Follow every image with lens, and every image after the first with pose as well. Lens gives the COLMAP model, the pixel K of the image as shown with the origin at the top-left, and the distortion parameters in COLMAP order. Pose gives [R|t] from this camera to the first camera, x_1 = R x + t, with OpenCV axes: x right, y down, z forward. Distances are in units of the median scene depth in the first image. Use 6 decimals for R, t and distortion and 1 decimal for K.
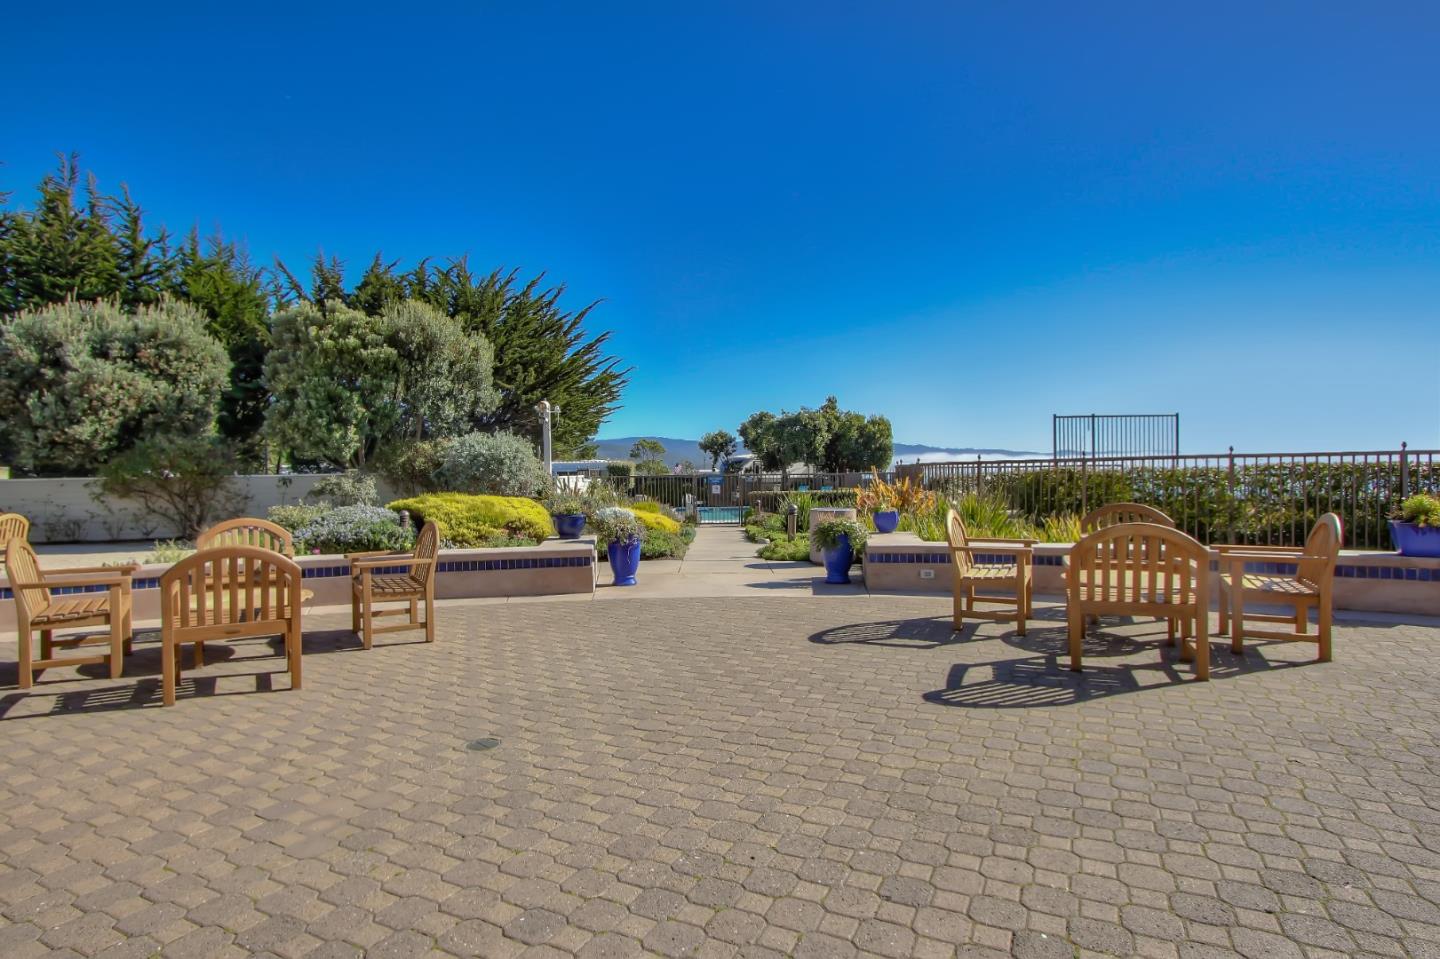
lens RADIAL K [[864.3, 0, 720.0], [0, 864.3, 479.5], [0, 0, 1]] dist [-0.000684, -0.000530]
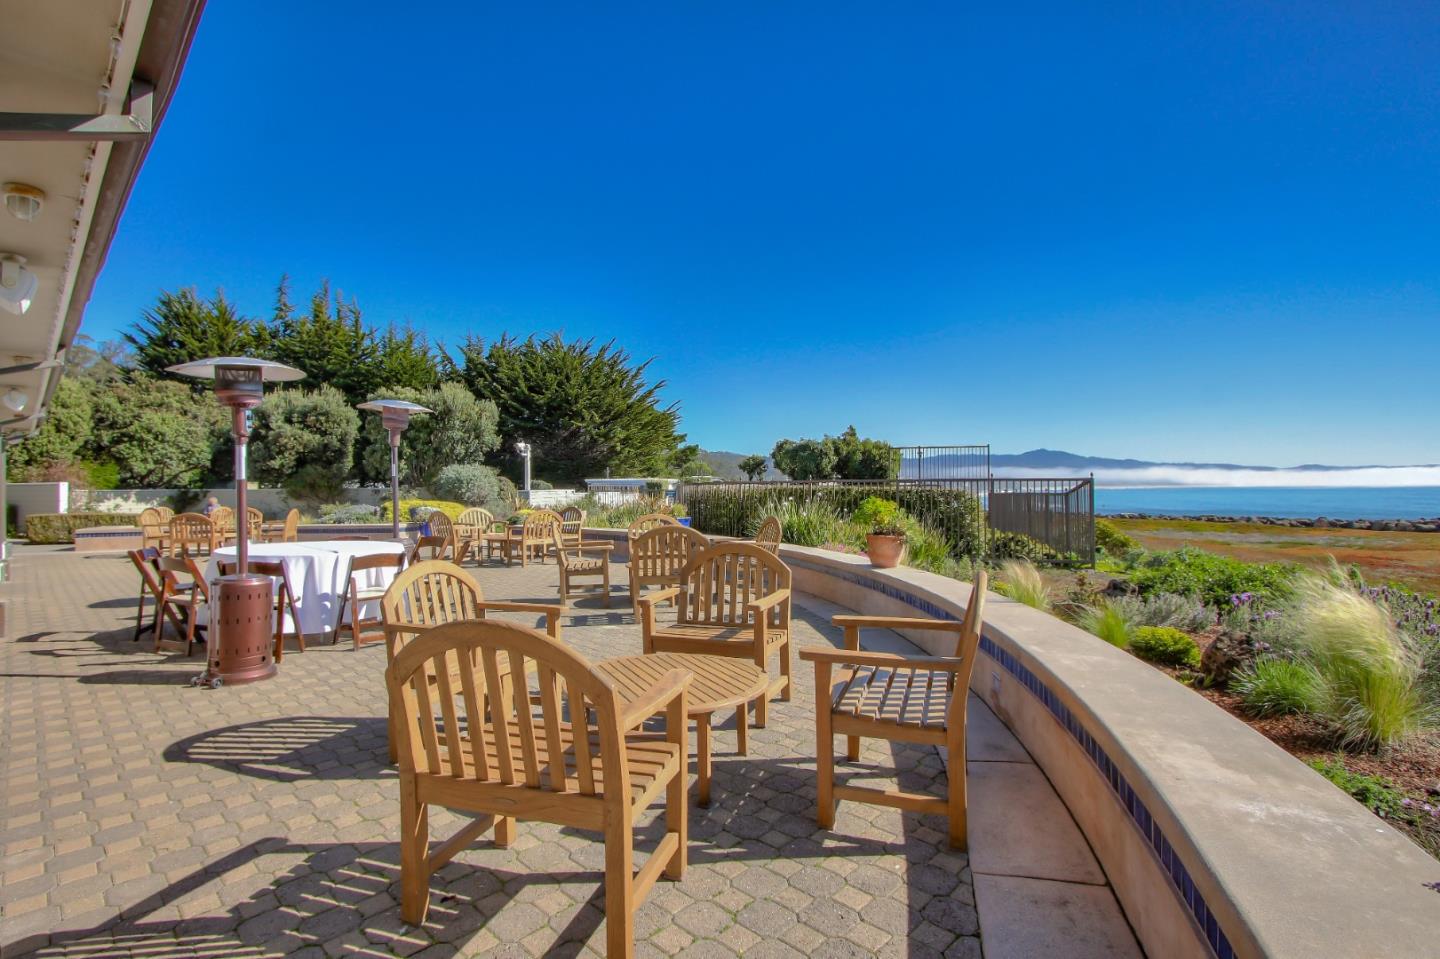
lens RADIAL K [[864.3, 0, 720.0], [0, 864.3, 479.5], [0, 0, 1]] dist [-0.000684, -0.000530]
pose [[0.950439, 0.005996, -0.310854, 0.637976], [-0.010372, 0.999869, -0.012426, -0.007550], [0.310739, 0.015035, 0.950376, -0.396050]]
